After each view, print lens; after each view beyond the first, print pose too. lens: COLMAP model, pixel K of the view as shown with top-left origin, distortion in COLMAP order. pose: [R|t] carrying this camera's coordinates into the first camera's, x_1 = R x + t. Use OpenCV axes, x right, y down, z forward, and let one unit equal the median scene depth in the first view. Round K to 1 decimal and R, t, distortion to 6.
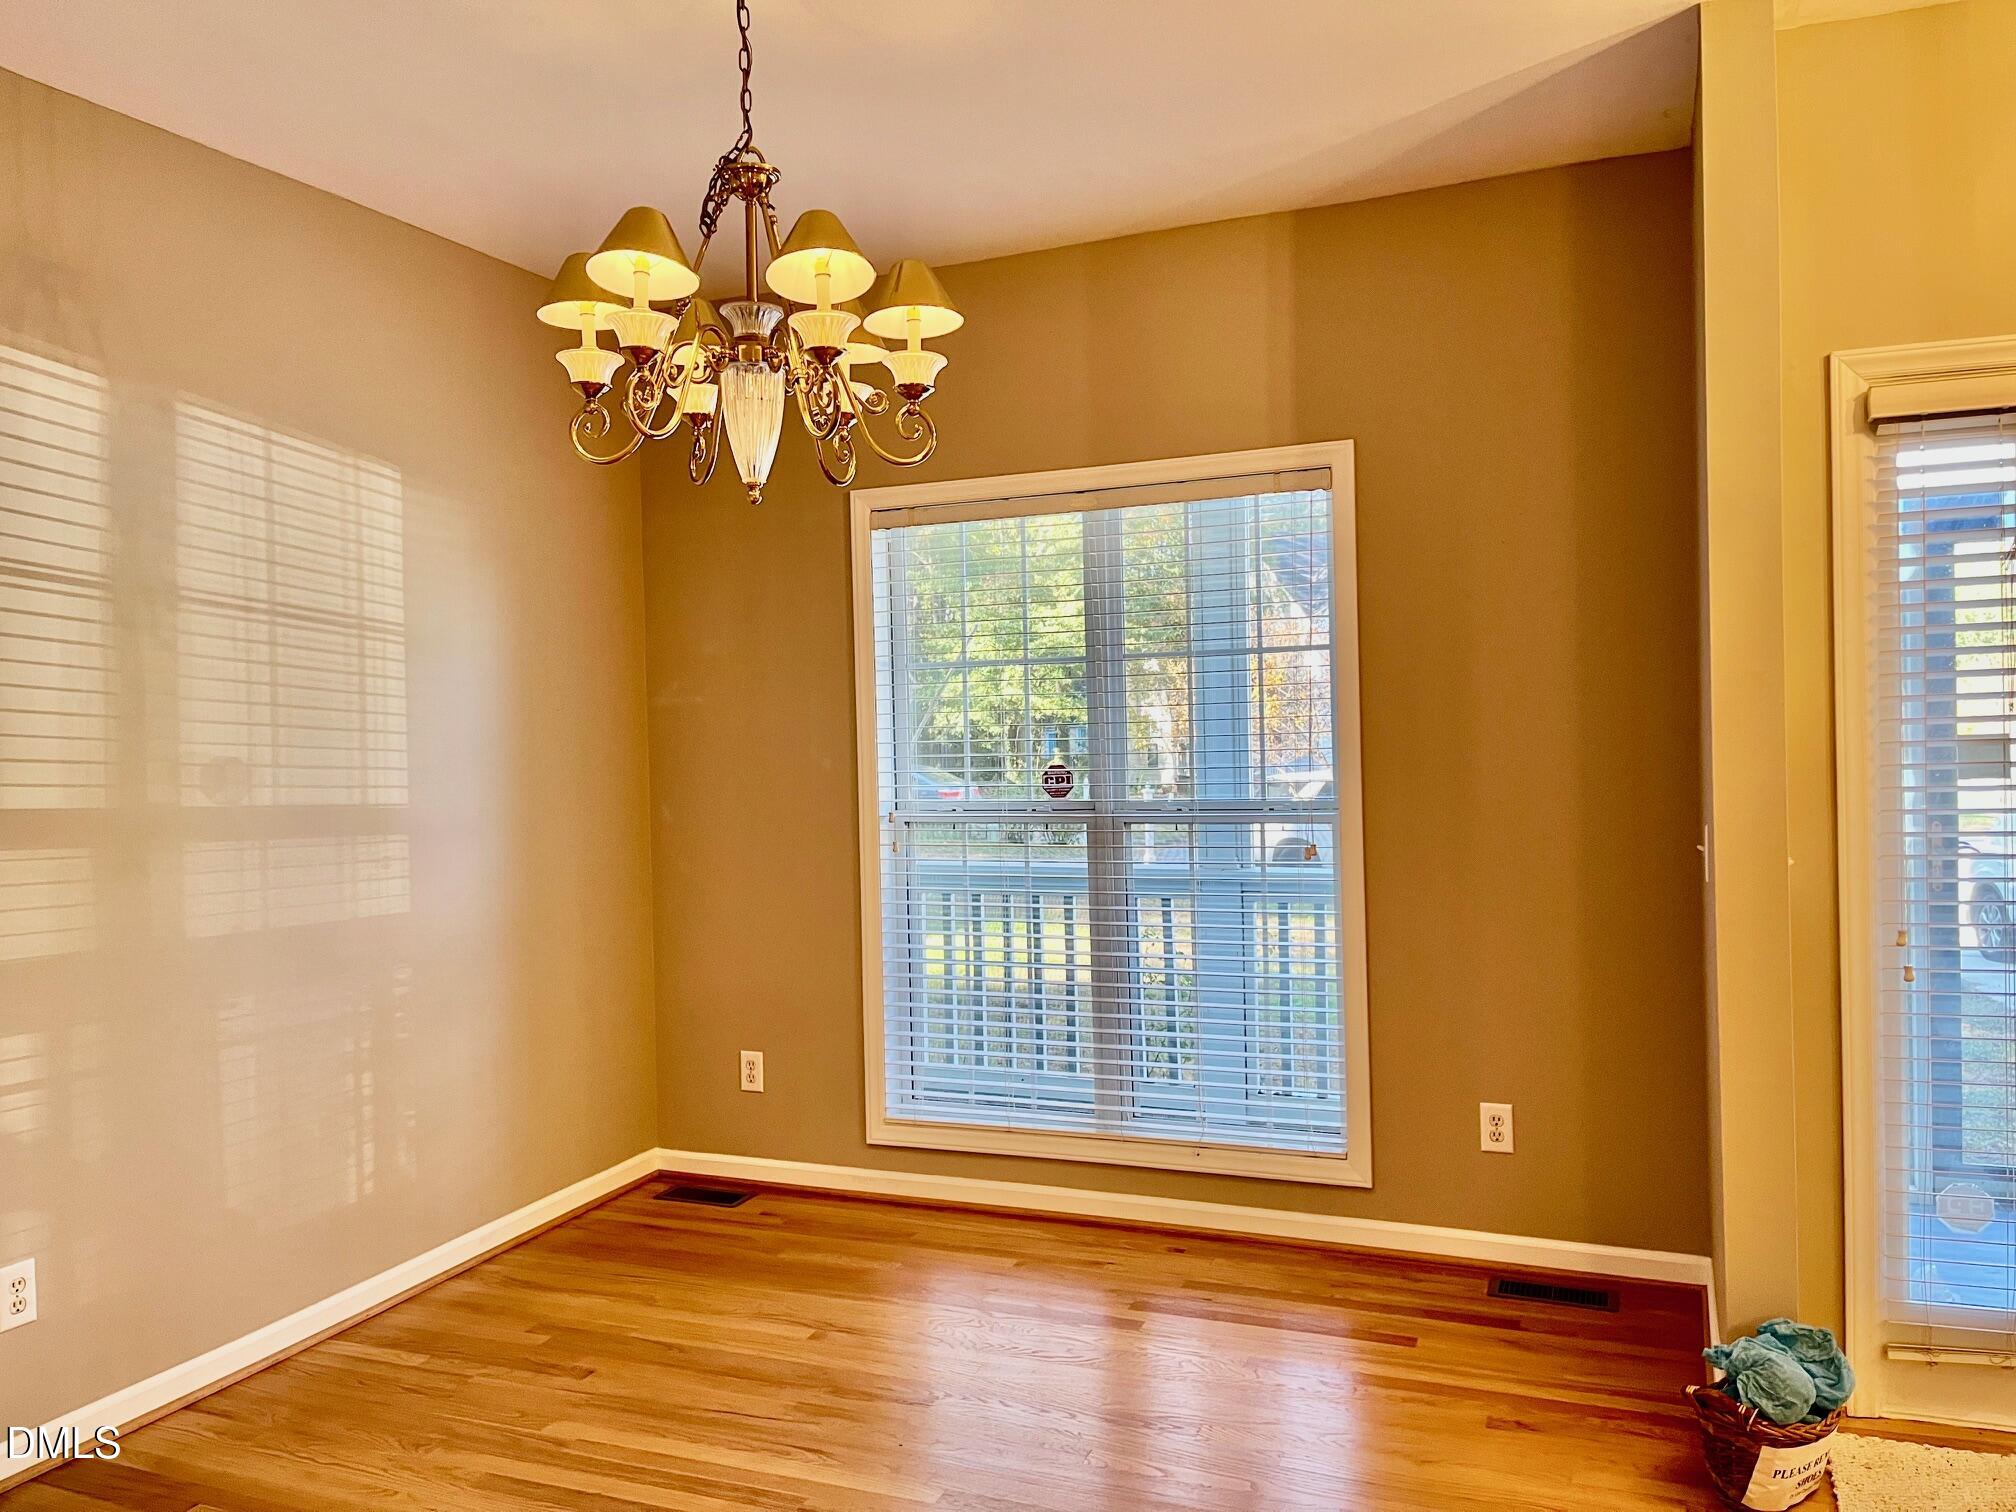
lens RADIAL K [[1500.1, 0, 1016.7], [0, 1500.1, 748.0], [0, 0, 1]] dist [0.044504, -0.036749]
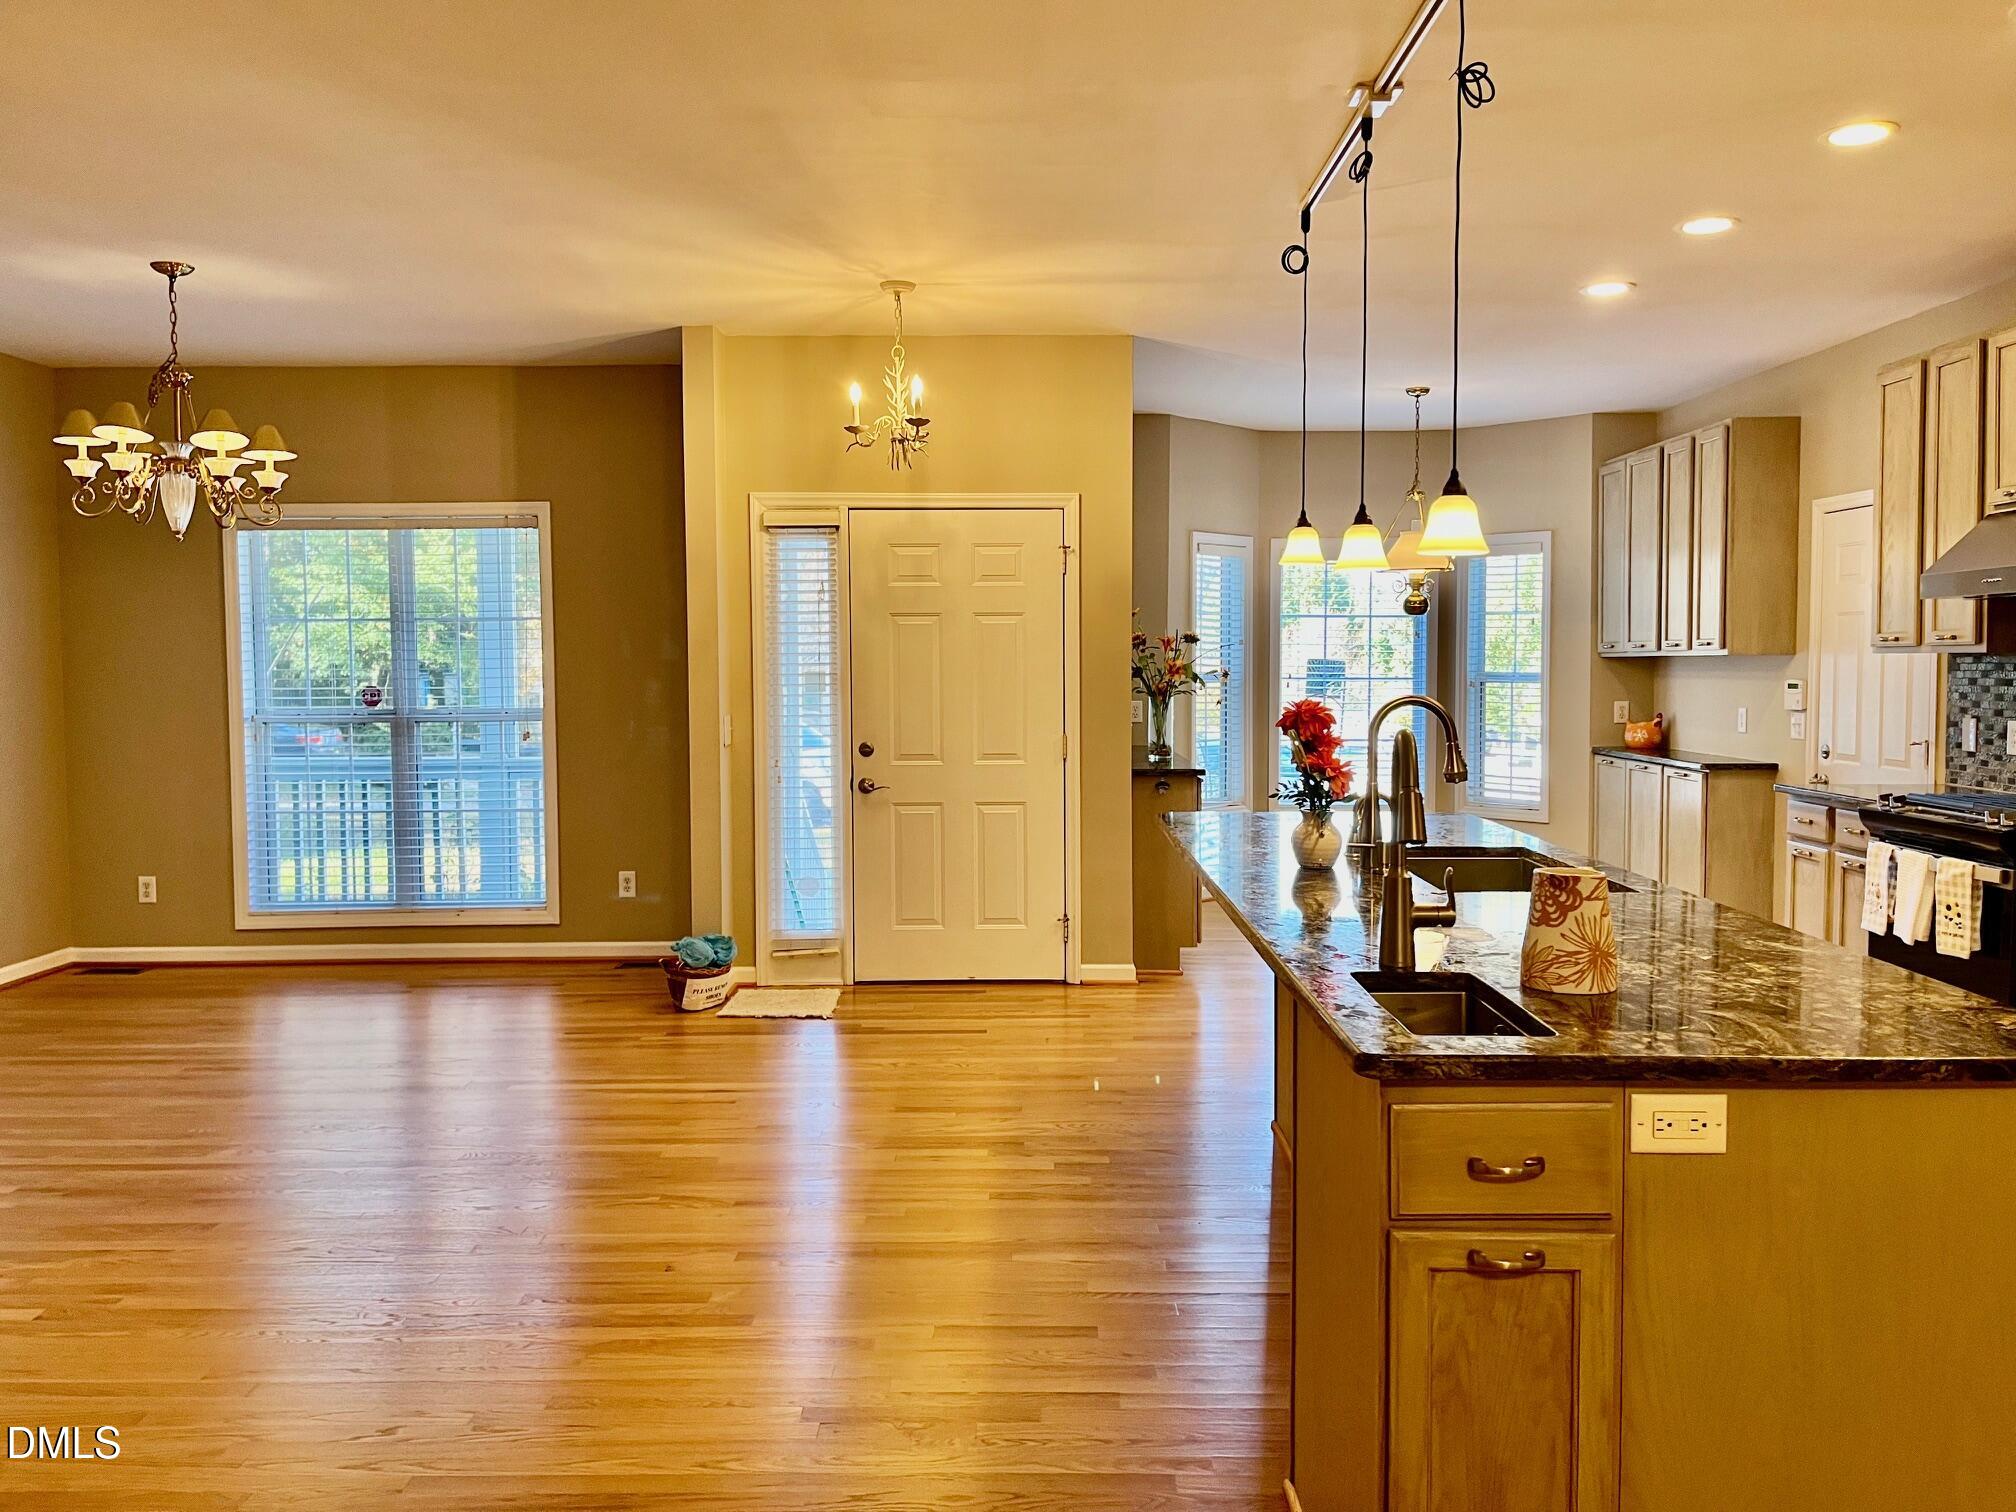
lens RADIAL K [[1500.1, 0, 1018.0], [0, 1500.1, 739.1], [0, 0, 1]] dist [0.044504, -0.036749]
pose [[0.924005, 0.000049, 0.382380, 0.055036], [-0.009811, 0.999674, 0.023580, 0.025935], [-0.382255, -0.025540, 0.923704, -0.841465]]
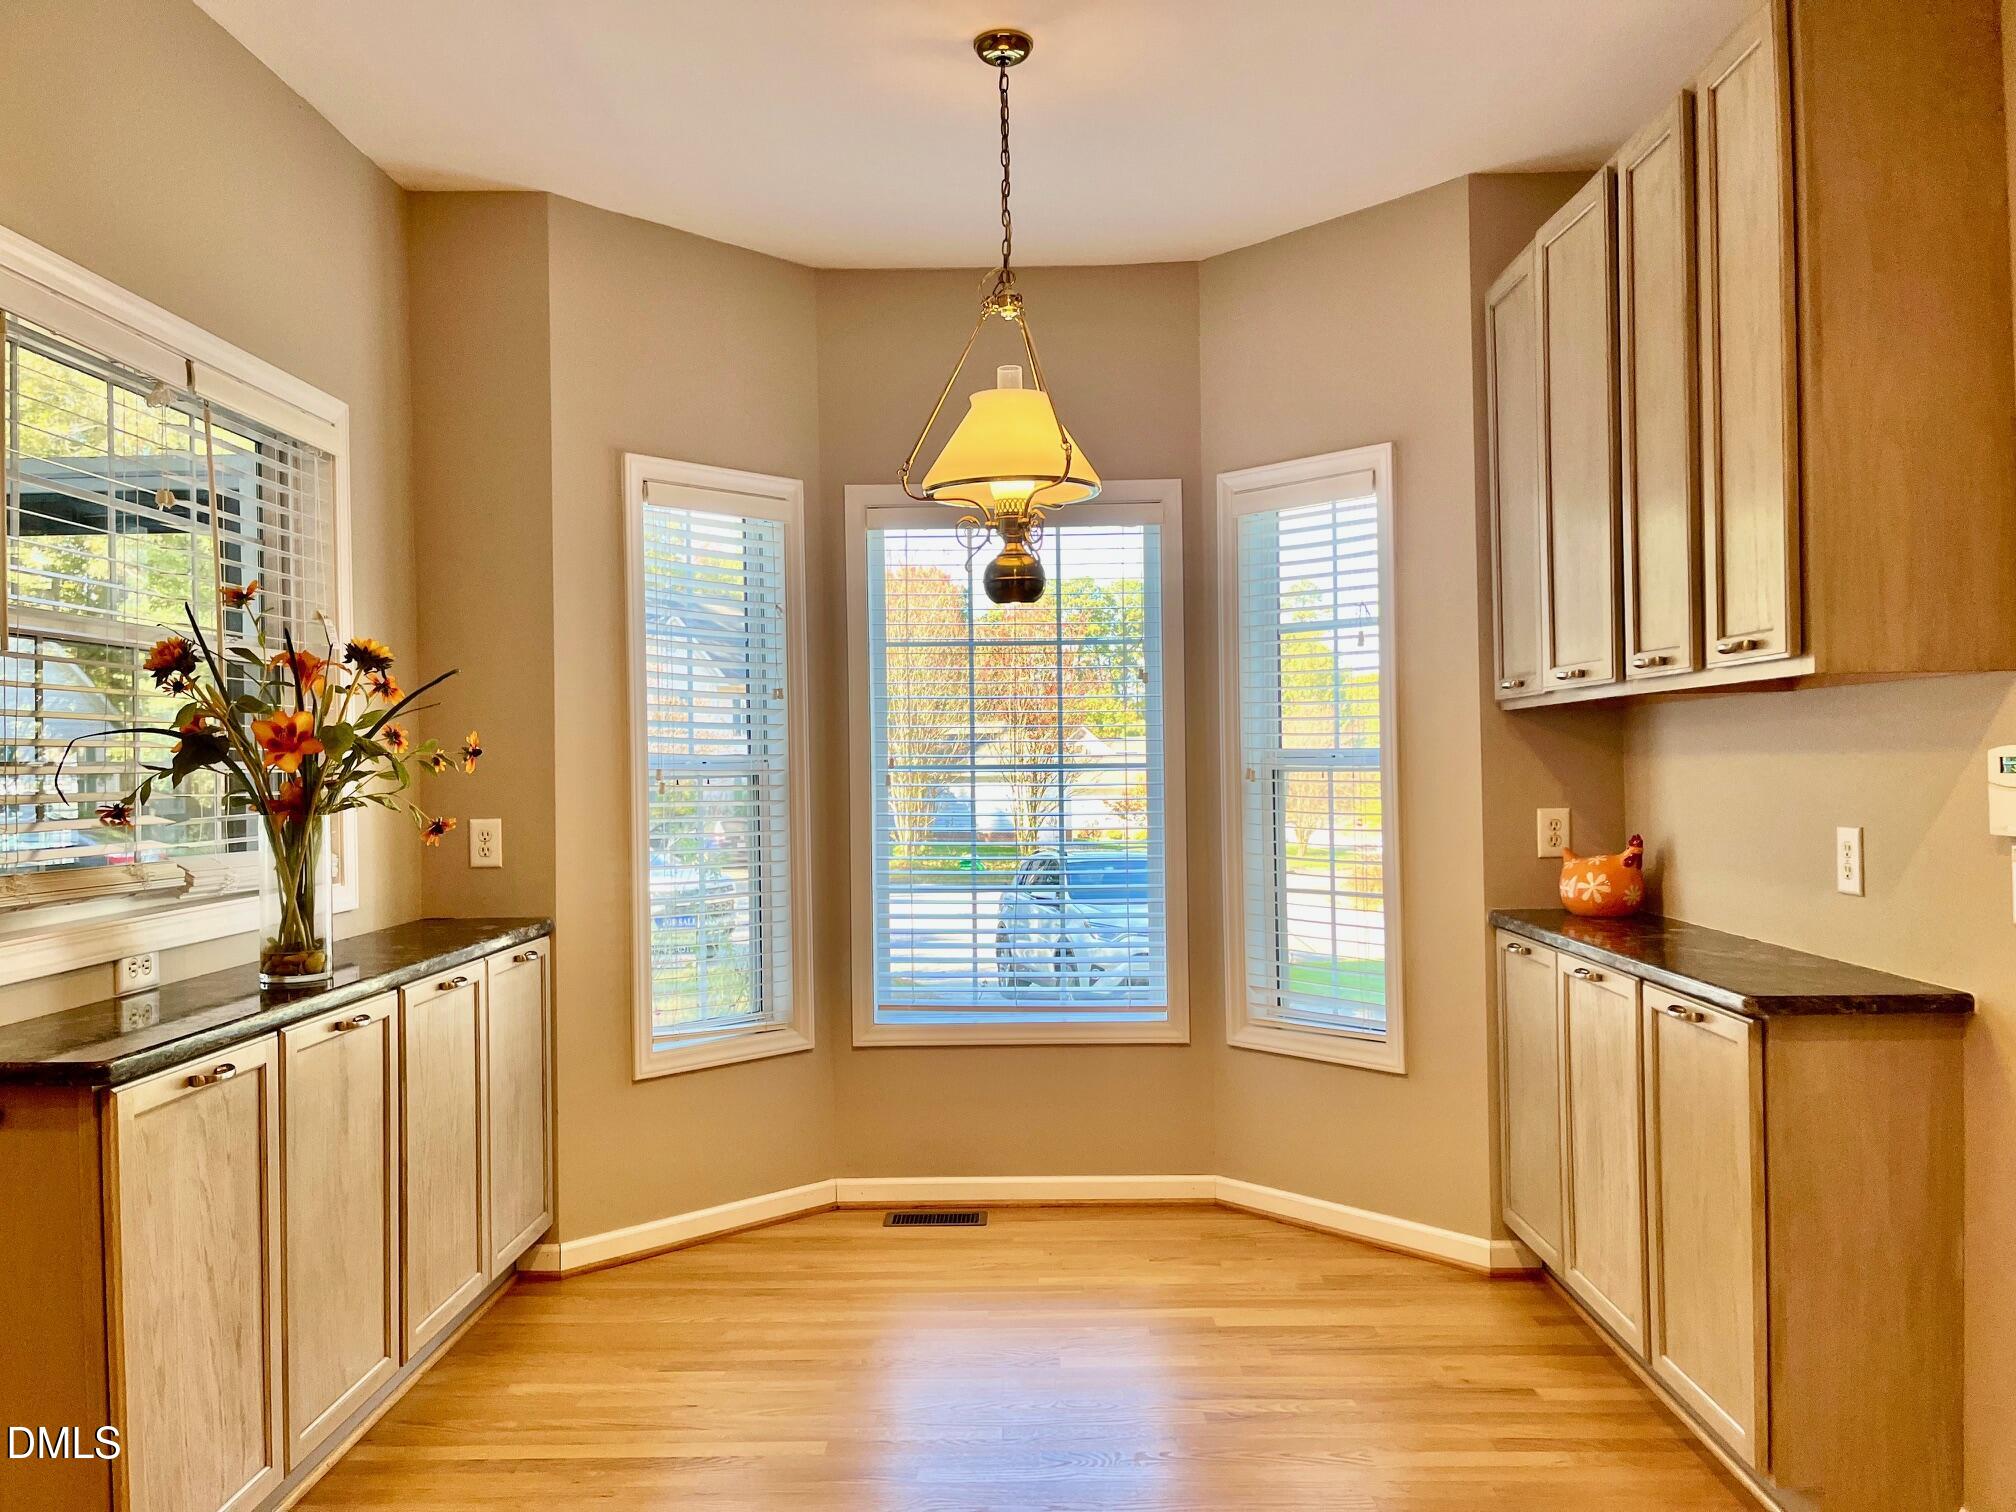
lens RADIAL K [[1500.1, 0, 1010.3], [0, 1500.1, 761.0], [0, 0, 1]] dist [0.044504, -0.036749]
pose [[0.928193, 0.009154, 0.371986, 0.980717], [0.001583, 0.999591, -0.028550, 0.011153], [-0.372095, 0.027089, 0.927799, 0.040178]]
